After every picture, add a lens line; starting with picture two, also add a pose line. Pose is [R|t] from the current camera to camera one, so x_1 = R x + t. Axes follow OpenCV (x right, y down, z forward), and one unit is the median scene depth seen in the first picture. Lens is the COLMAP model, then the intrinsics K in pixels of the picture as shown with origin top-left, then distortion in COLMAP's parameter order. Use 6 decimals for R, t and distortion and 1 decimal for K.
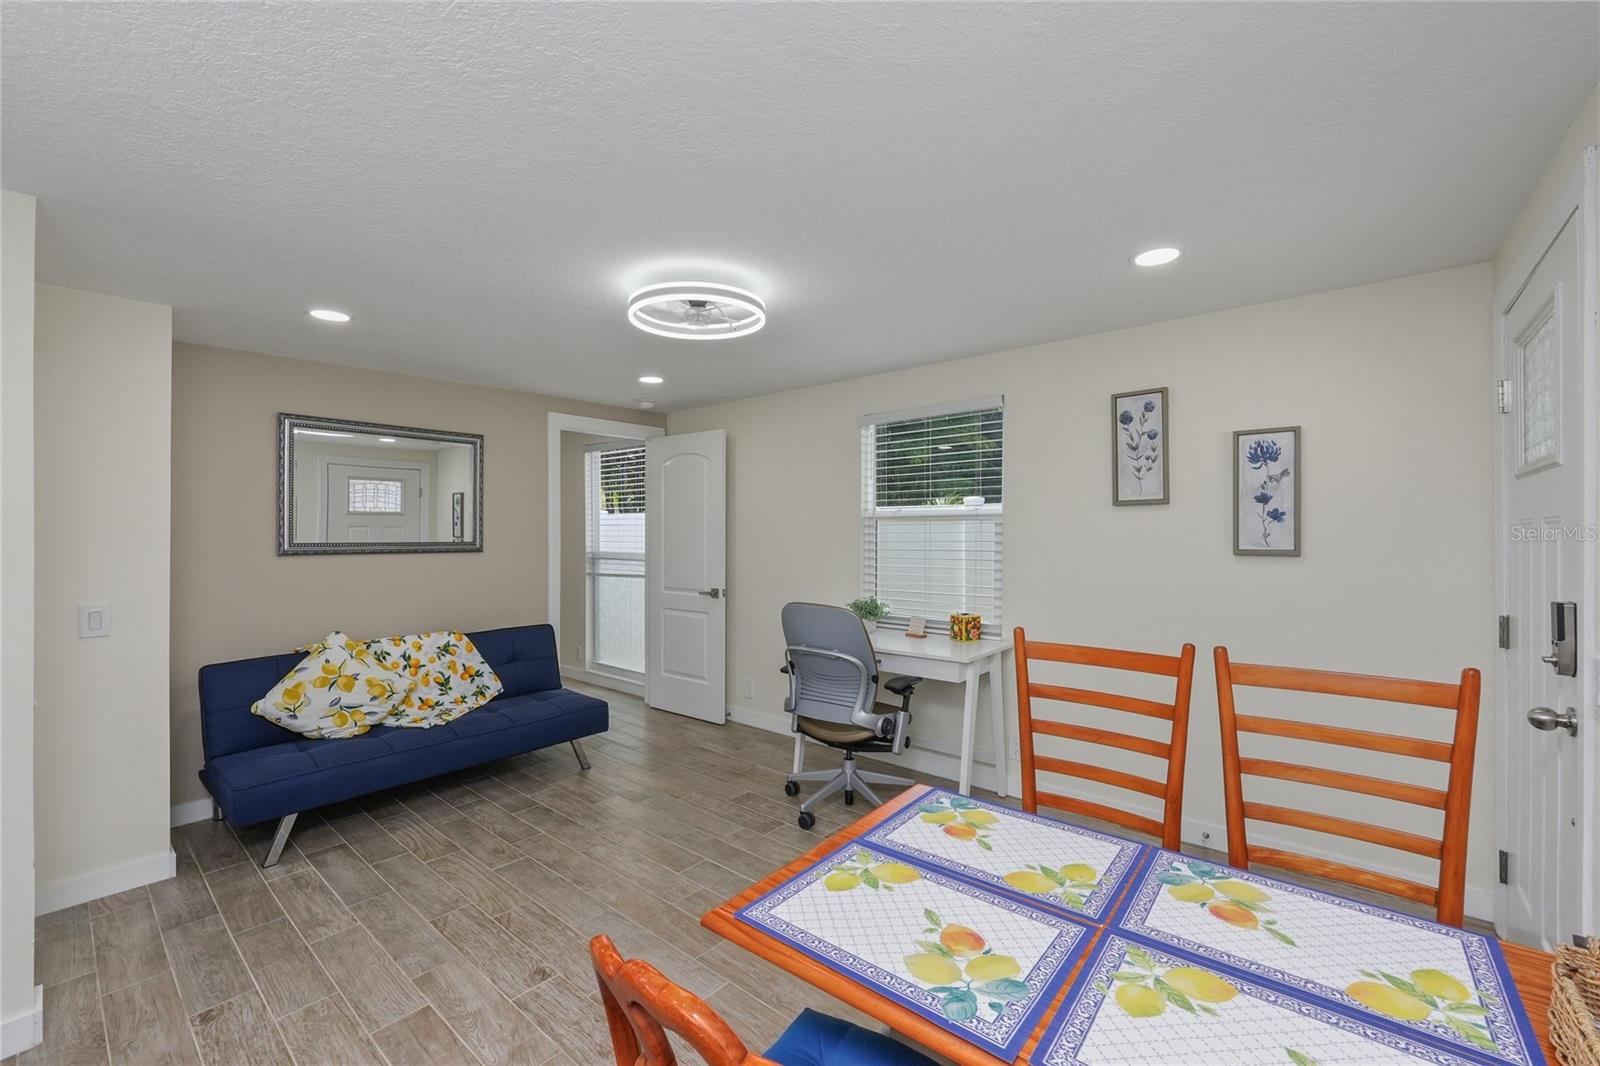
lens RADIAL K [[679.7, 0, 802.6], [0, 679.7, 526.0], [0, 0, 1]] dist [-0.012442, 0.001795]
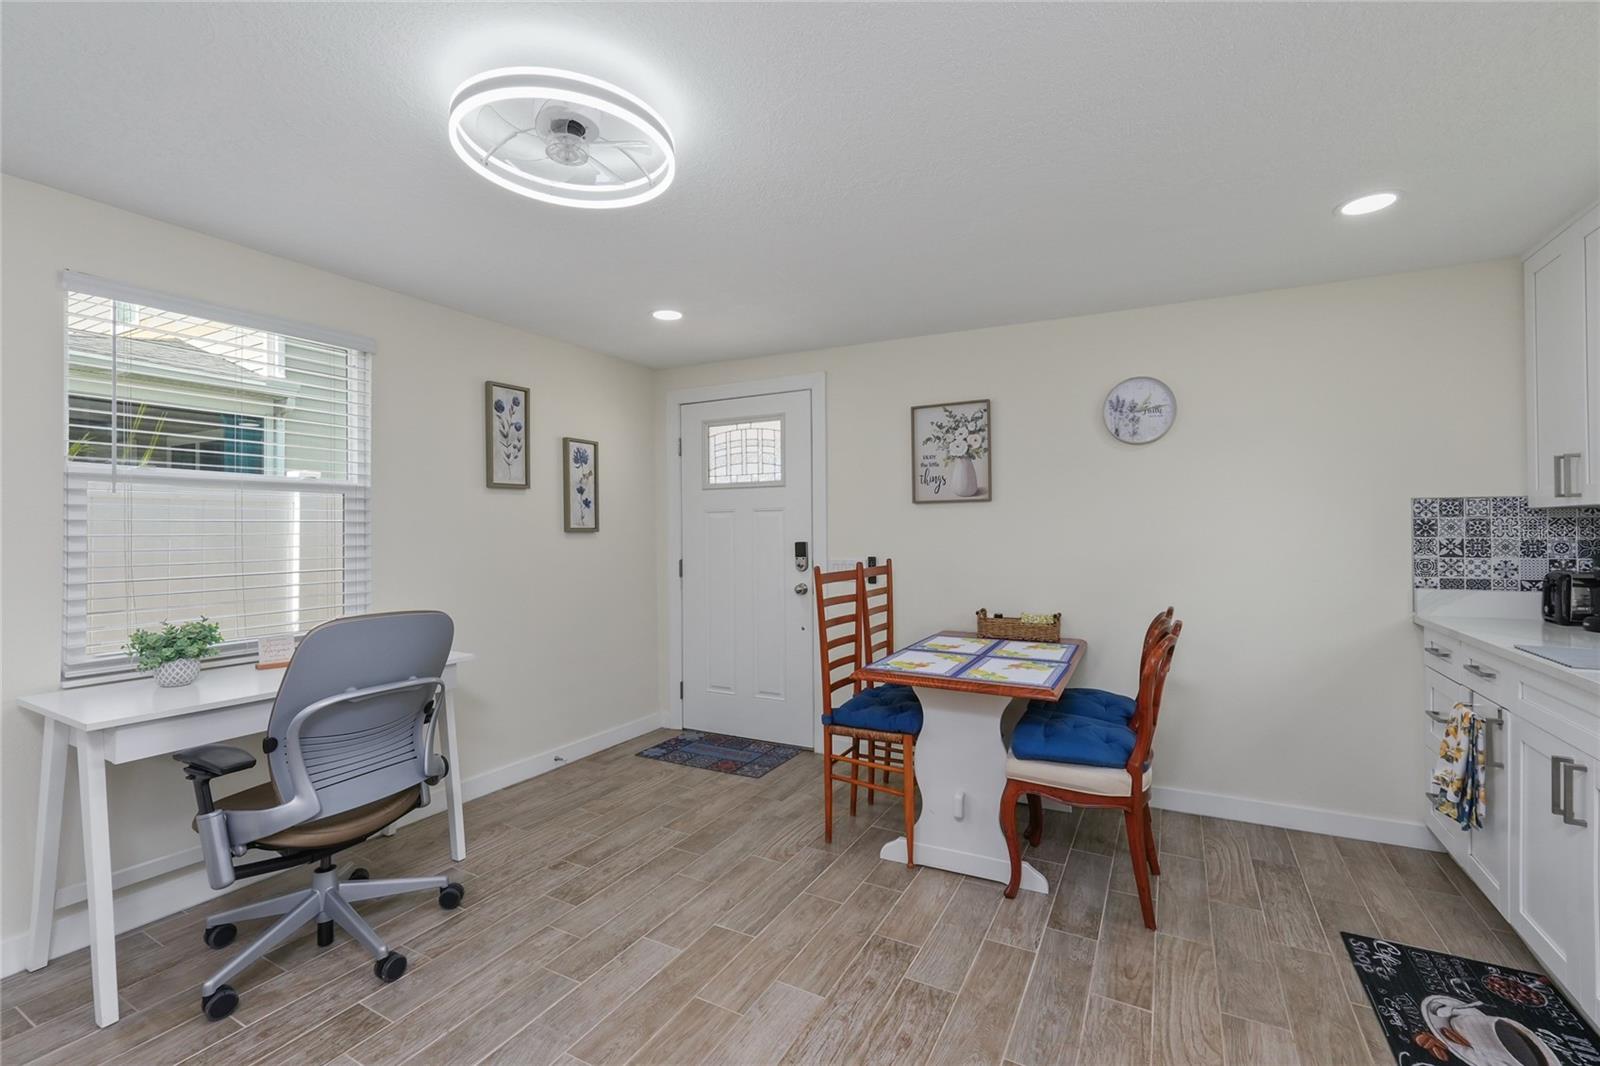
lens RADIAL K [[679.7, 0, 795.5], [0, 679.7, 531.1], [0, 0, 1]] dist [-0.012442, 0.001795]
pose [[-0.207118, 0.005305, 0.978302, -0.665529], [-0.000021, 0.999985, -0.005427, 0.043586], [-0.978316, -0.001145, -0.207115, 0.761928]]
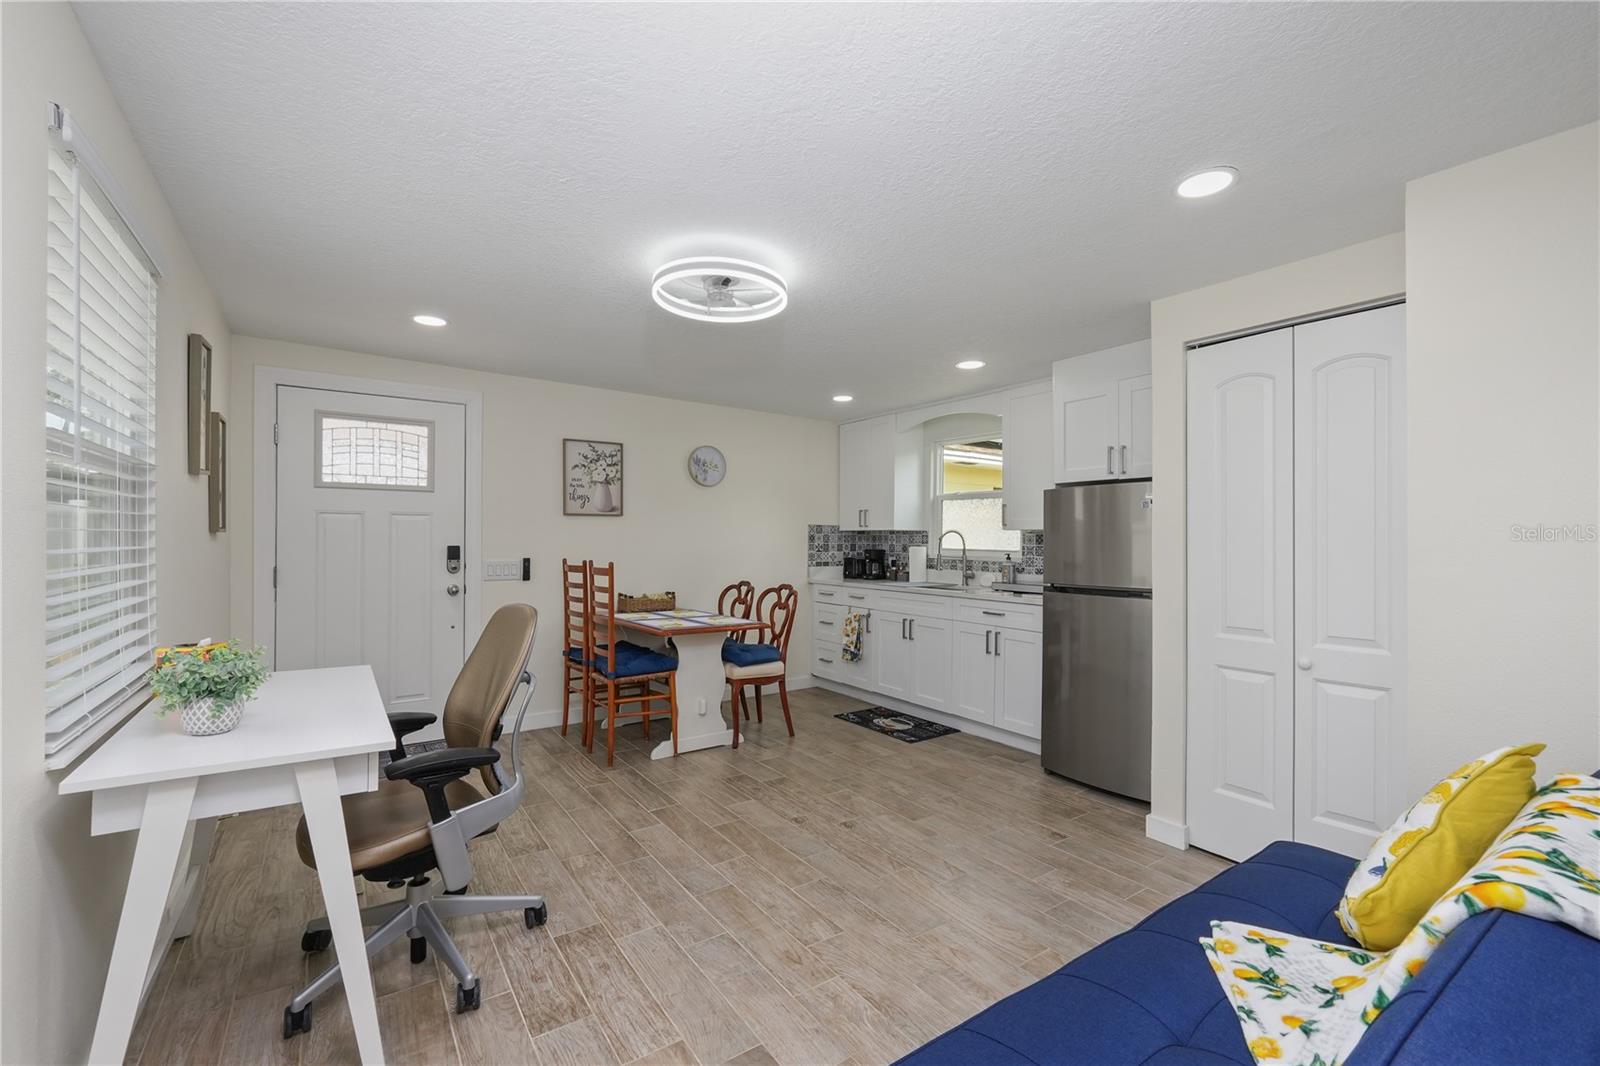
lens RADIAL K [[679.7, 0, 801.8], [0, 679.7, 538.7], [0, 0, 1]] dist [-0.012442, 0.001795]
pose [[-0.968803, -0.001640, 0.247825, -0.431453], [-0.003756, 0.999960, -0.008067, 0.050484], [-0.247802, -0.008746, -0.968771, 1.604969]]
